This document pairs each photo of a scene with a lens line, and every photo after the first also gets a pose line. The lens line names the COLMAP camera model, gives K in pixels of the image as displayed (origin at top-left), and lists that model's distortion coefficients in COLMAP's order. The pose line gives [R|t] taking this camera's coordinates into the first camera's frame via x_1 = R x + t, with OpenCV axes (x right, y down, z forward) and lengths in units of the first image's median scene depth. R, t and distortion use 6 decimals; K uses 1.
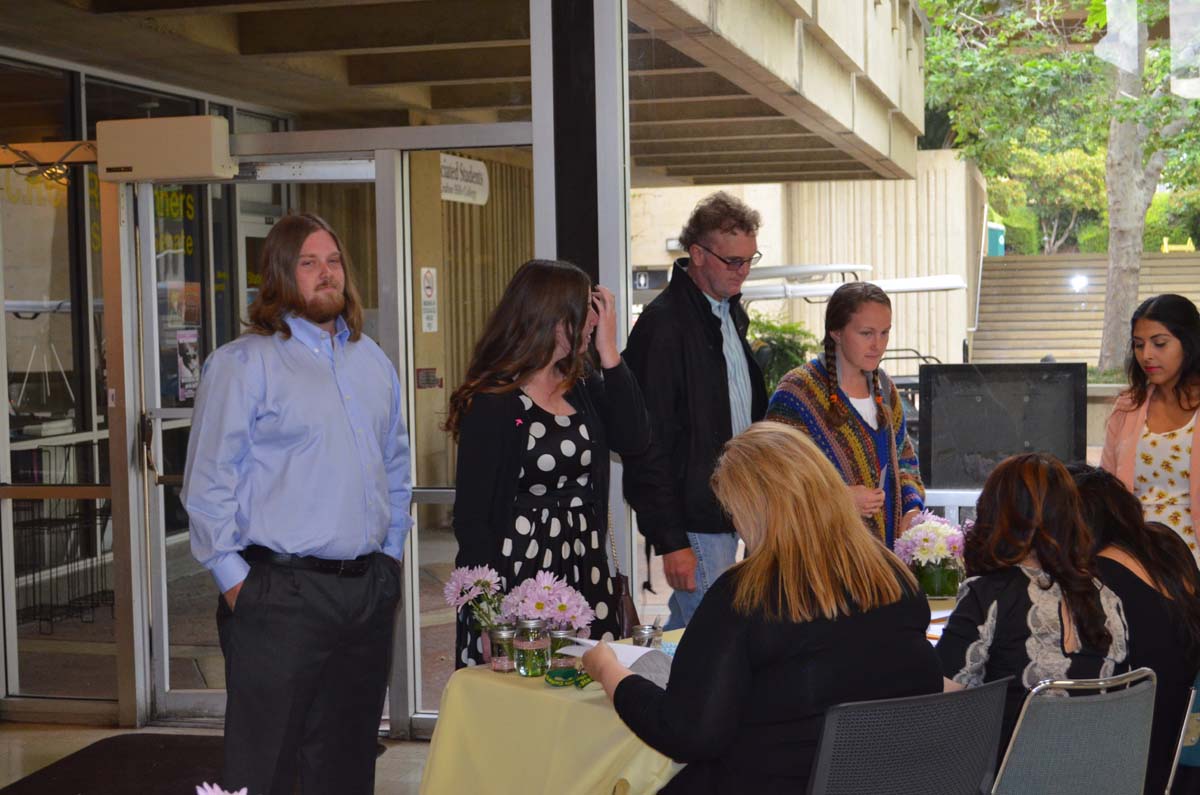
lens RADIAL K [[1834.7, 0, 600.7], [0, 1834.7, 400.1], [0, 0, 1]] dist [0.015702, 0.000000]
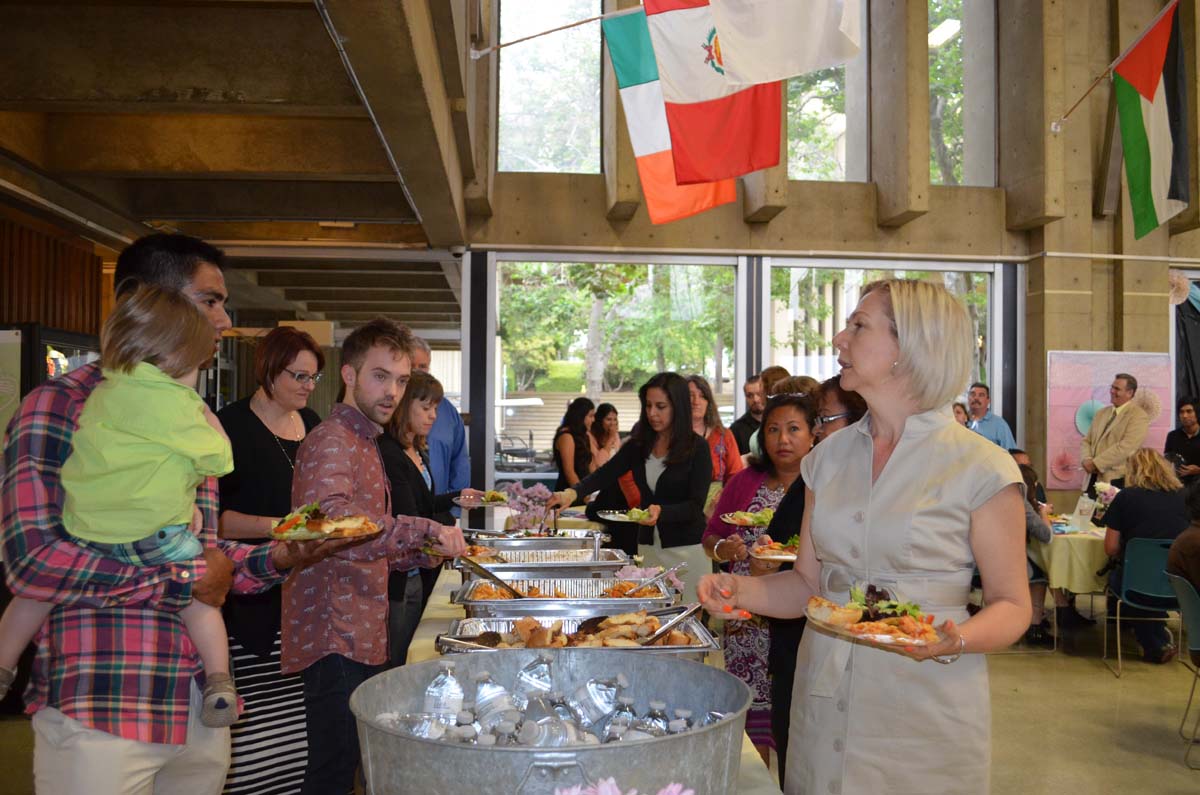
lens RADIAL K [[1094.4, 0, 599.9], [0, 1094.4, 394.5], [0, 0, 1]] dist [-0.049402, 0.000000]
pose [[0.942668, 0.031864, 0.332206, -0.062066], [-0.006681, 0.997034, -0.076672, 0.009588], [-0.333664, 0.070057, 0.940085, -0.088378]]
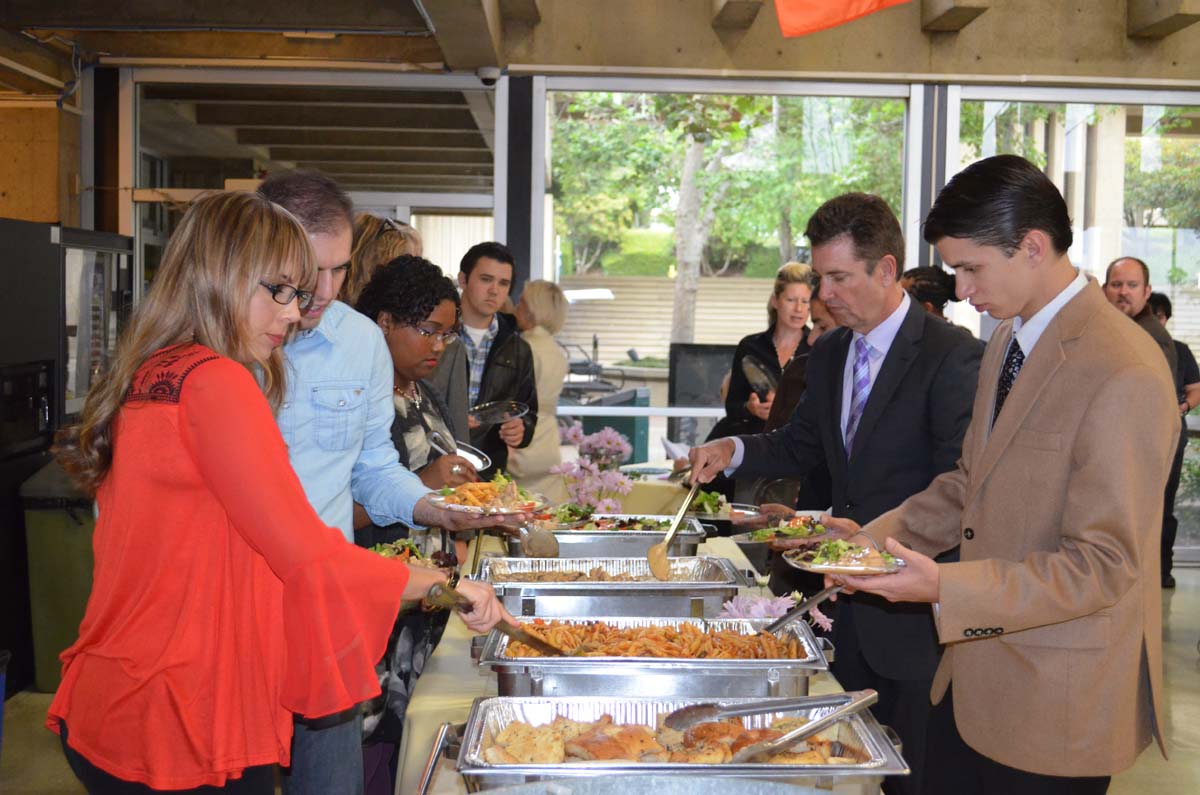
lens RADIAL K [[1575.5, 0, 603.0], [0, 1575.5, 400.6], [0, 0, 1]] dist [-0.018838, 0.000000]
pose [[0.960066, 0.017736, 0.279210, -0.060300], [-0.019424, 0.999806, 0.003280, 0.006418], [-0.279098, -0.008572, 0.960224, -0.081352]]
